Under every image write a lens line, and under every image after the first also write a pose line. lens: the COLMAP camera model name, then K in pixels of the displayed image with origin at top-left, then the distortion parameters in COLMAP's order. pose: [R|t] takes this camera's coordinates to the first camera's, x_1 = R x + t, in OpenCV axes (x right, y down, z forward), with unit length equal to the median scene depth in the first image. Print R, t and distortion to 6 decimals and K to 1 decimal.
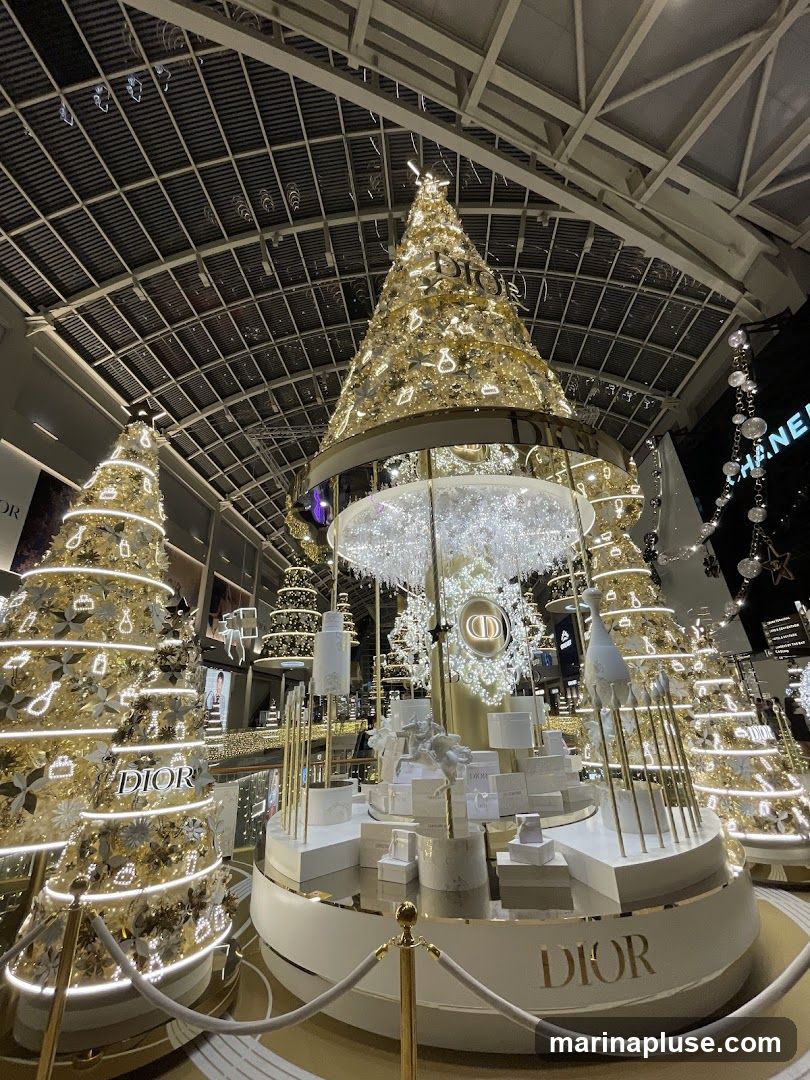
lens RADIAL K [[441.7, 0, 405.0], [0, 441.7, 540.0], [0, 0, 1]] dist [0.002203, 0.000938]
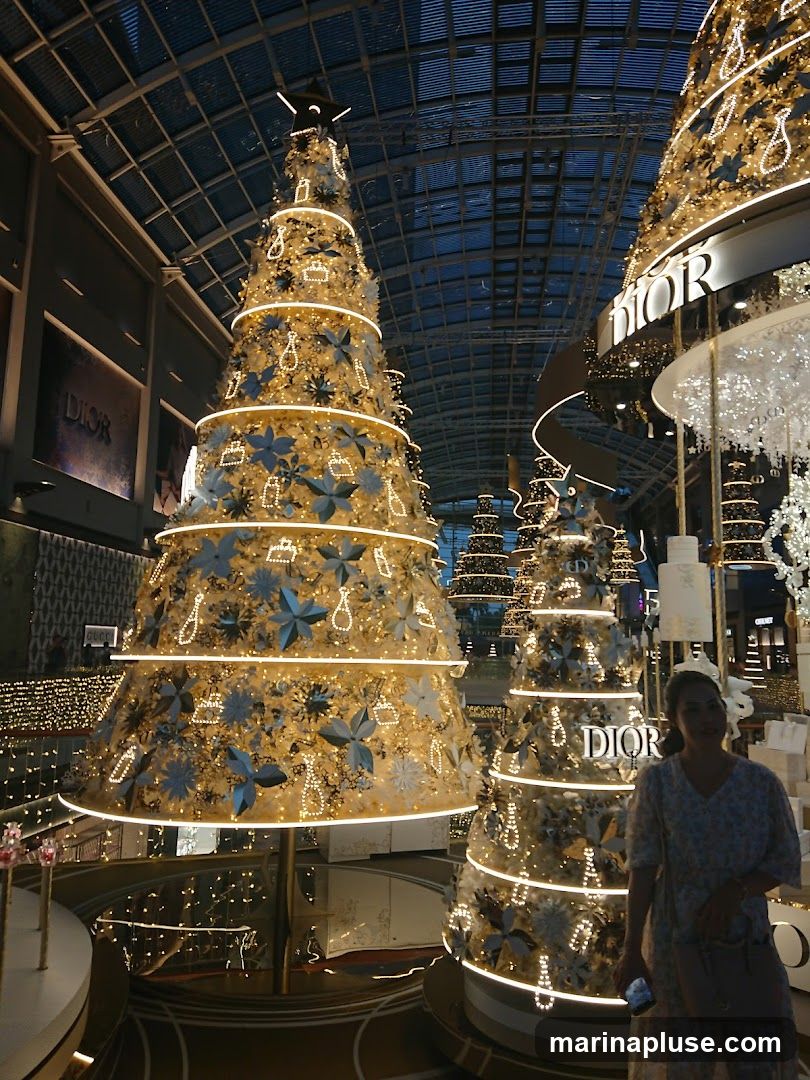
lens RADIAL K [[787.7, 0, 405.0], [0, 787.7, 540.0], [0, 0, 1]] dist [0.095498, -0.109337]
pose [[0.996870, 0.051372, -0.060098, -0.134978], [-0.035991, 0.971668, 0.233595, -0.003446], [0.070396, -0.230700, 0.970475, -0.018765]]
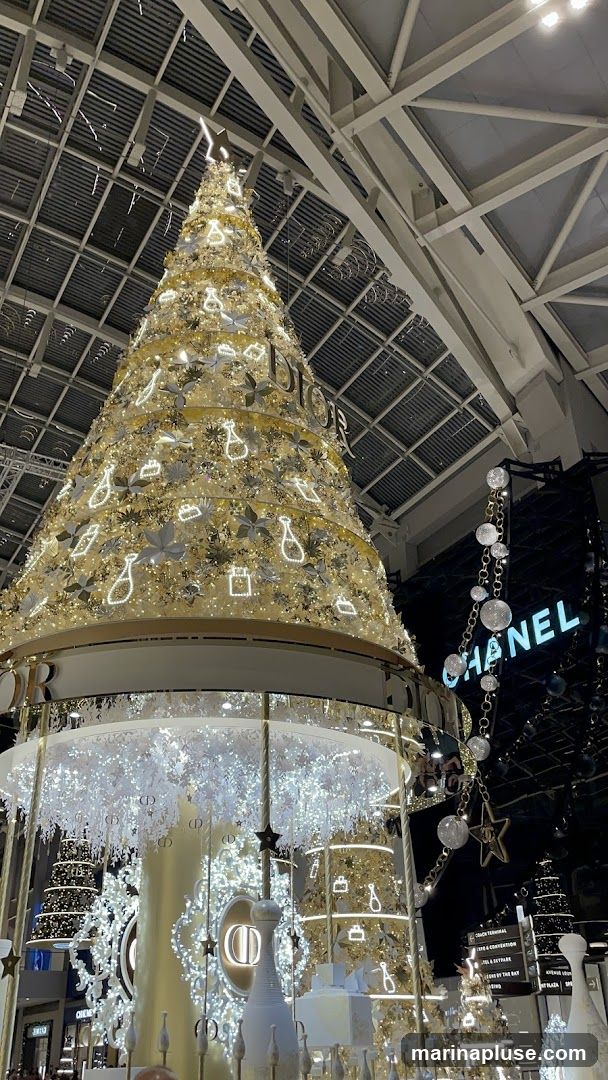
lens RADIAL K [[923.0, 0, 304.0], [0, 923.0, 540.0], [0, 0, 1]] dist [0.115351, -0.158762]
pose [[0.842520, 0.276636, 0.462204, -0.147663], [-0.204890, 0.958138, -0.199979, -0.030726], [-0.498176, 0.073786, 0.863931, -0.072266]]
